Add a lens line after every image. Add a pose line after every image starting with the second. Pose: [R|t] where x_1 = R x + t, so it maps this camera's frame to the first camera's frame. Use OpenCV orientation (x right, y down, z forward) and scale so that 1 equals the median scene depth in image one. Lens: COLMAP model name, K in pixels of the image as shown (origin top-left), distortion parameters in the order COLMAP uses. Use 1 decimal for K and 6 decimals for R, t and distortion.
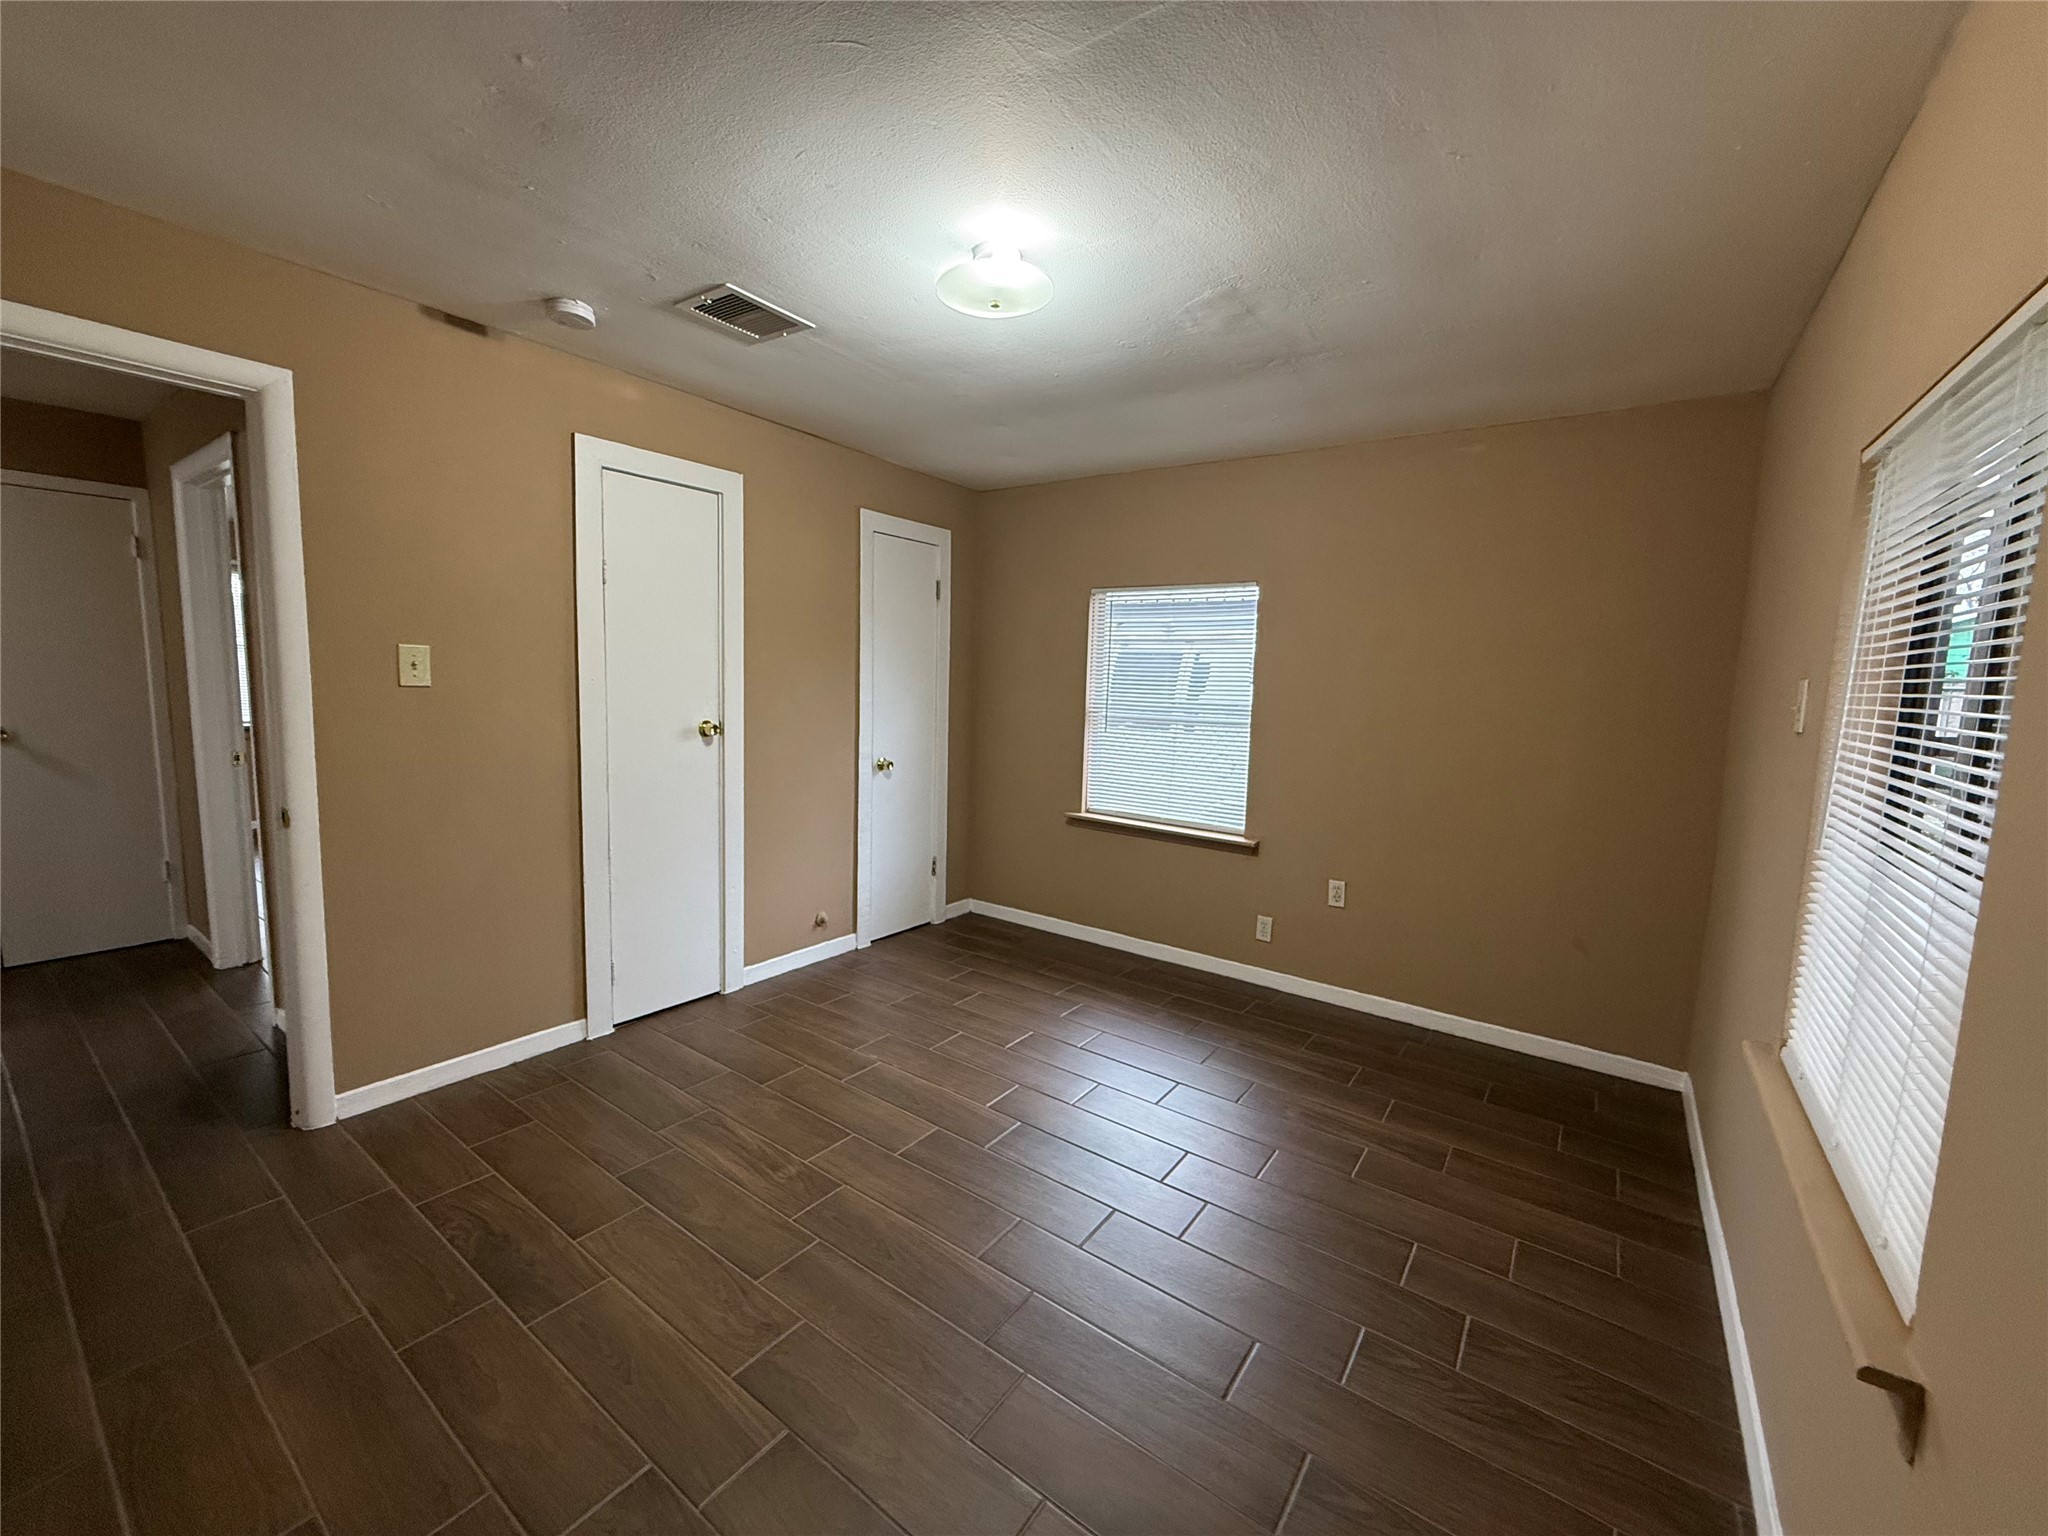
lens RADIAL K [[814.9, 0, 1022.8], [0, 814.9, 768.6], [0, 0, 1]] dist [0.003225, -0.000418]
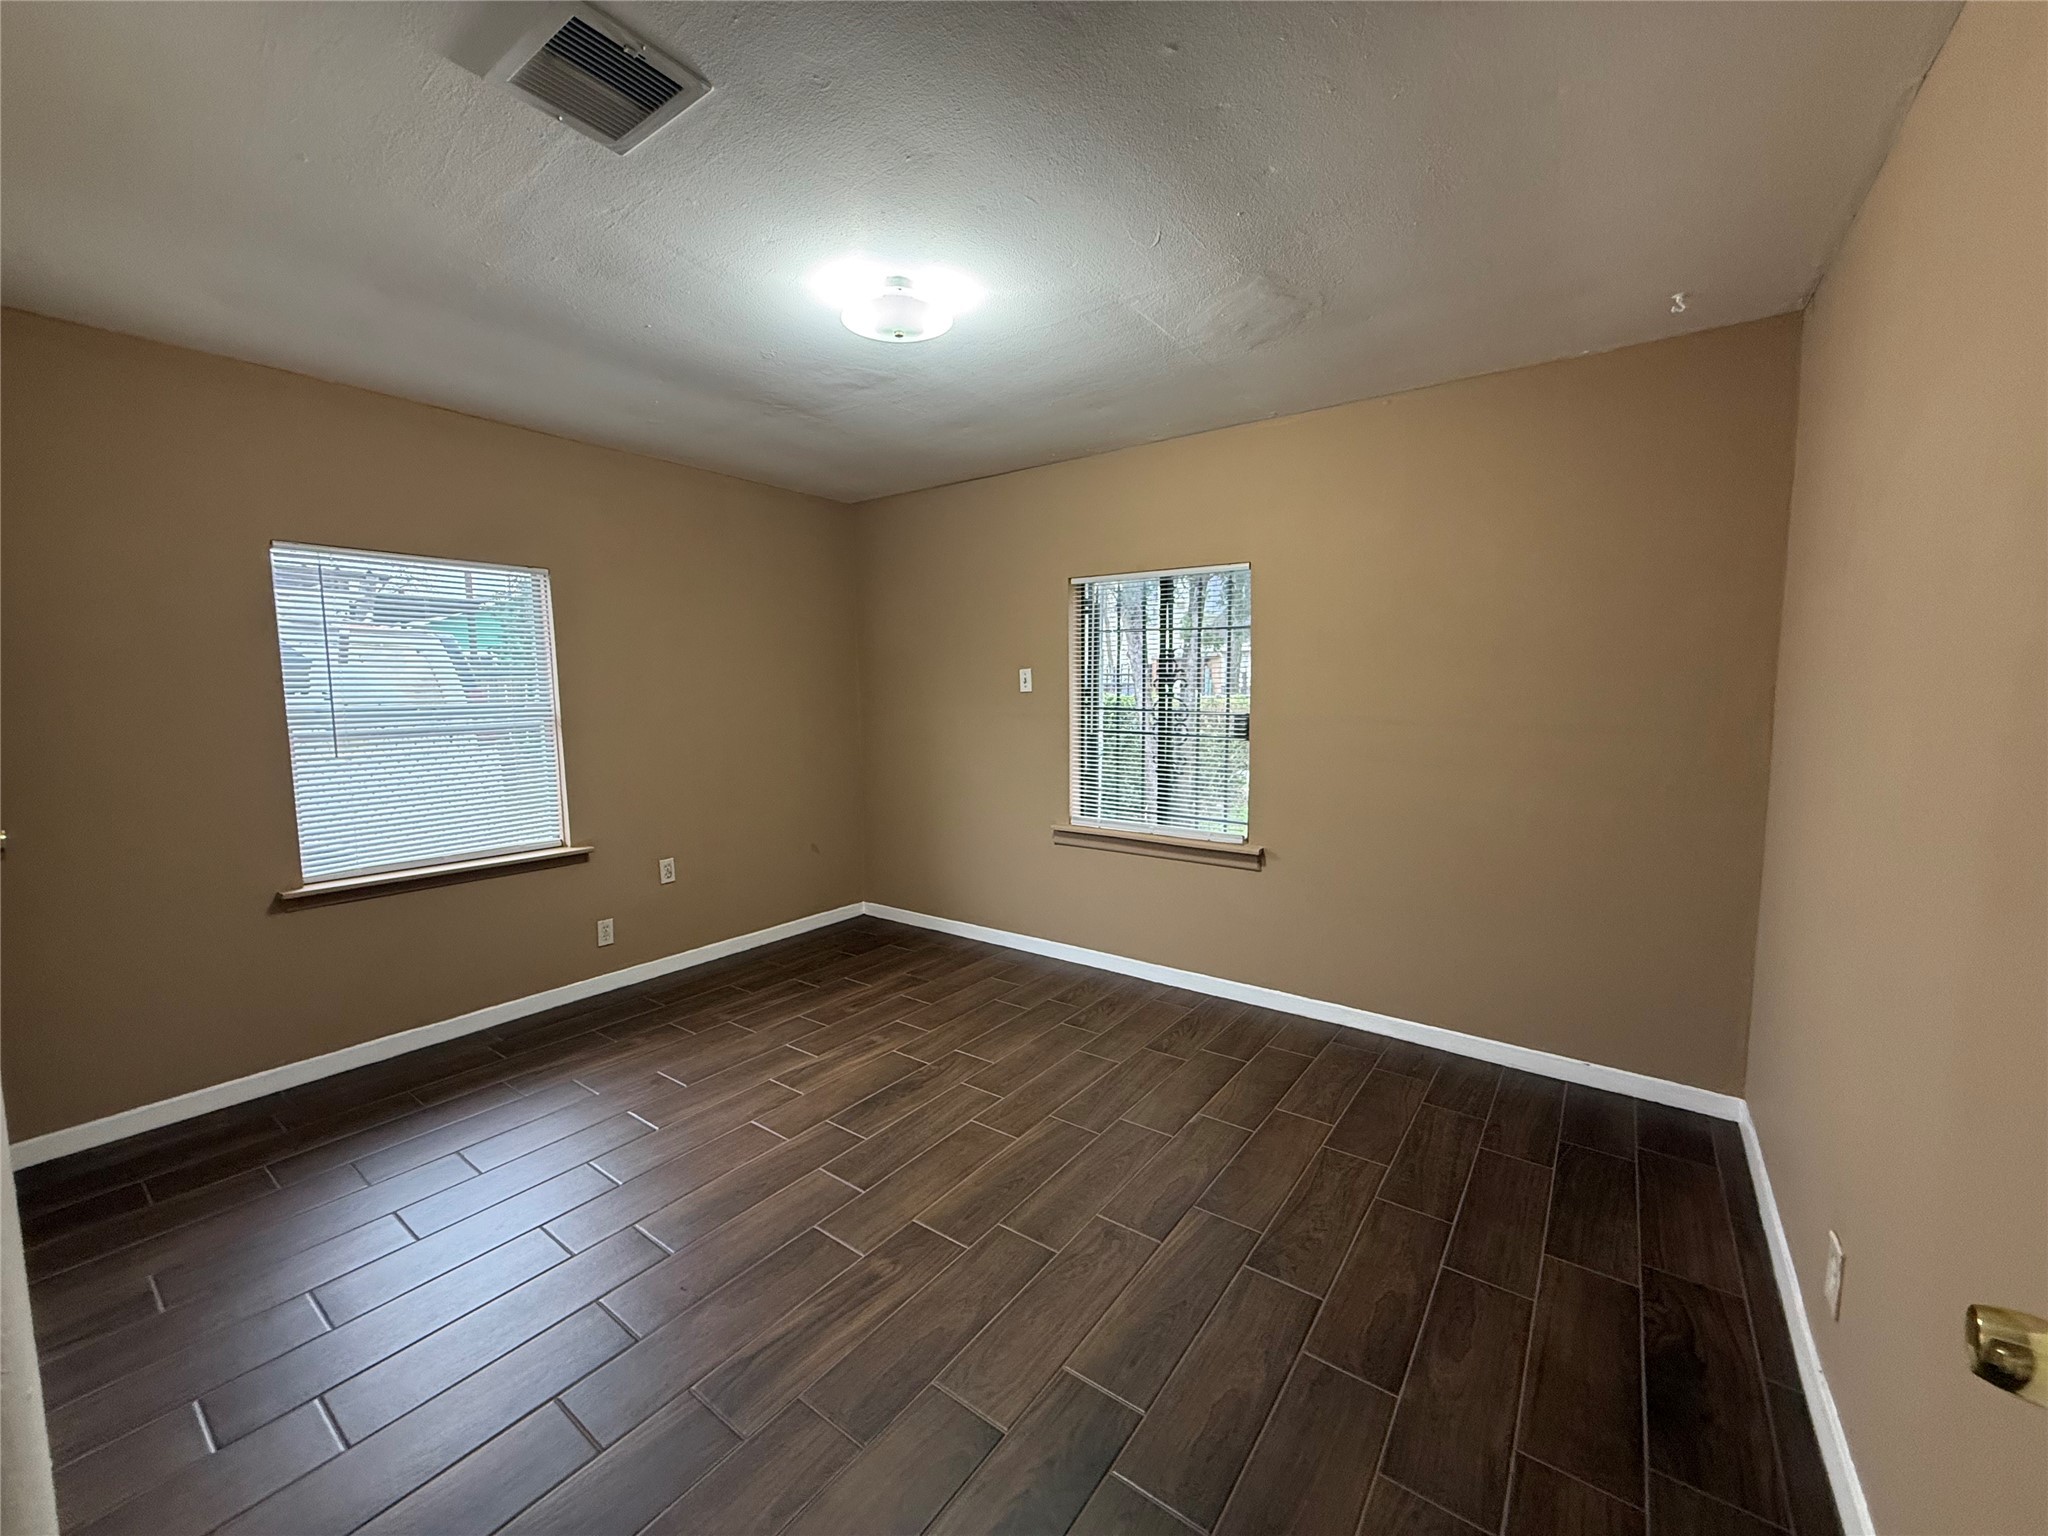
lens RADIAL K [[814.9, 0, 1012.1], [0, 814.9, 768.7], [0, 0, 1]] dist [0.003225, -0.000418]
pose [[0.015170, -0.133640, 0.990914, -0.669431], [0.118261, 0.984312, 0.130939, -0.068828], [-0.992867, 0.115200, 0.030736, 0.495595]]
